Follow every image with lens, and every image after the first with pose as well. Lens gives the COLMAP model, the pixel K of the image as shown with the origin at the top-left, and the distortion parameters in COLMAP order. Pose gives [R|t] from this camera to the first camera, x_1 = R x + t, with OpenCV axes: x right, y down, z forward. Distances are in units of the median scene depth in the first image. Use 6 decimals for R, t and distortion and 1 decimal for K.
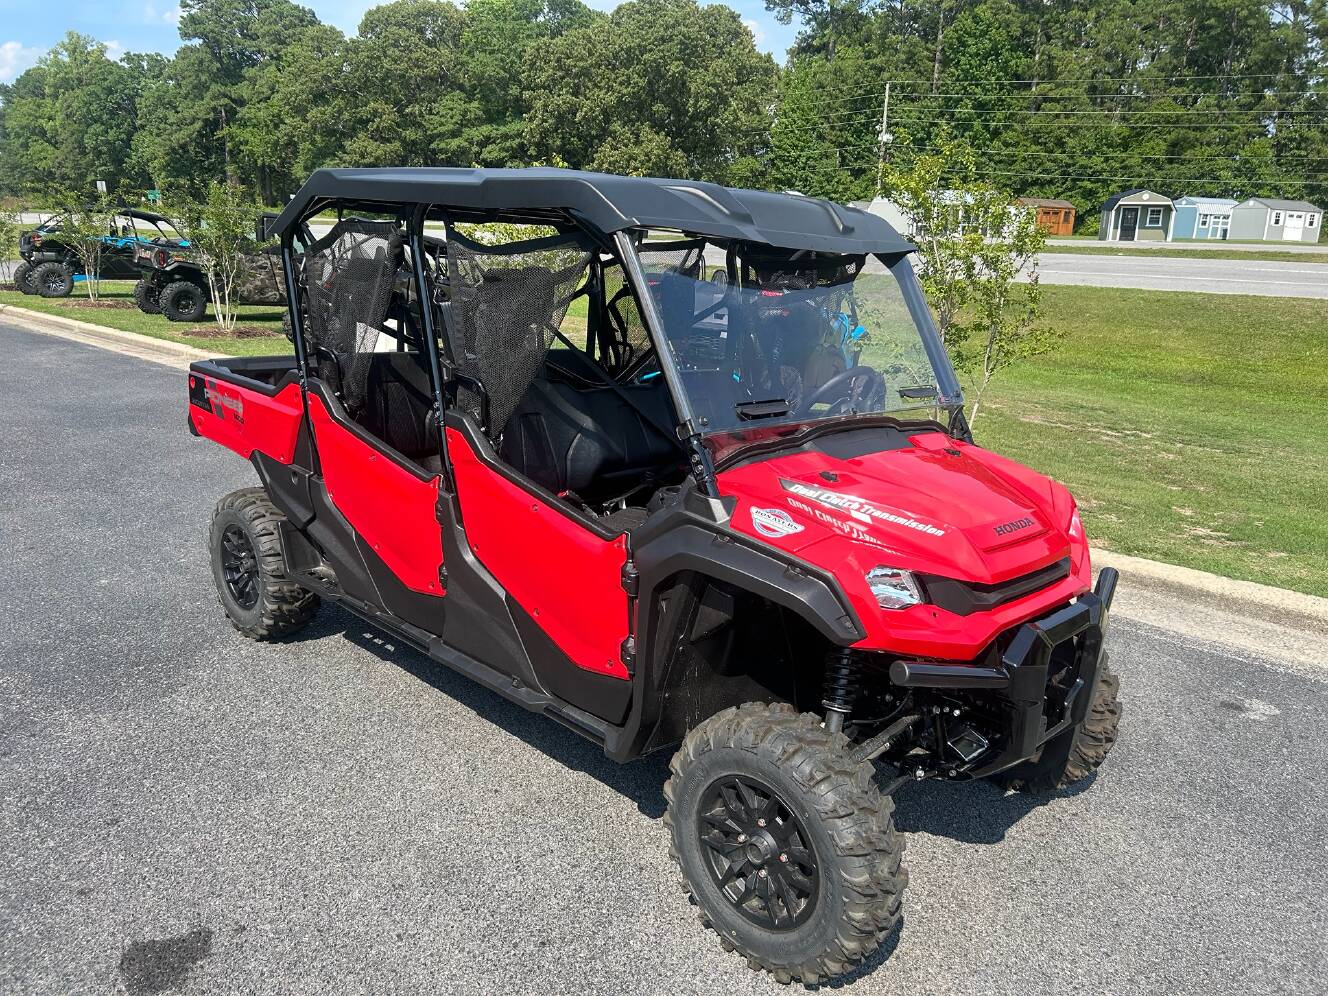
lens RADIAL K [[999.0, 0, 670.8], [0, 999.0, 483.4], [0, 0, 1]] dist [0.051874, -0.055516]
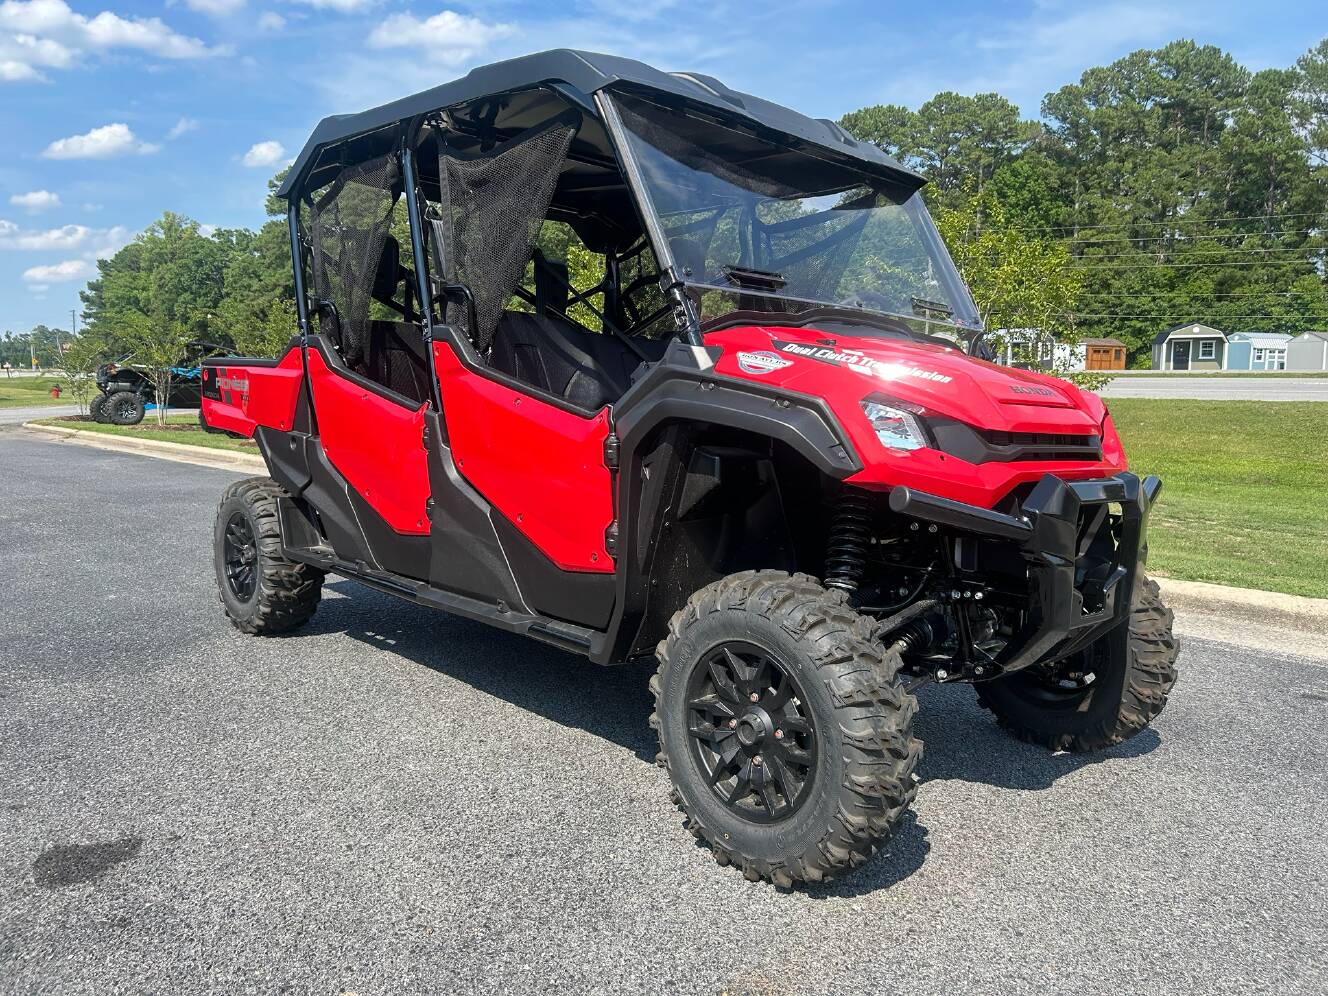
lens RADIAL K [[999.0, 0, 670.8], [0, 999.0, 483.4], [0, 0, 1]] dist [0.051874, -0.055516]
pose [[0.998395, -0.014628, -0.054707, 0.045652], [0.006492, 0.989259, -0.146031, 0.186969], [0.056255, 0.145442, 0.987766, 0.069022]]
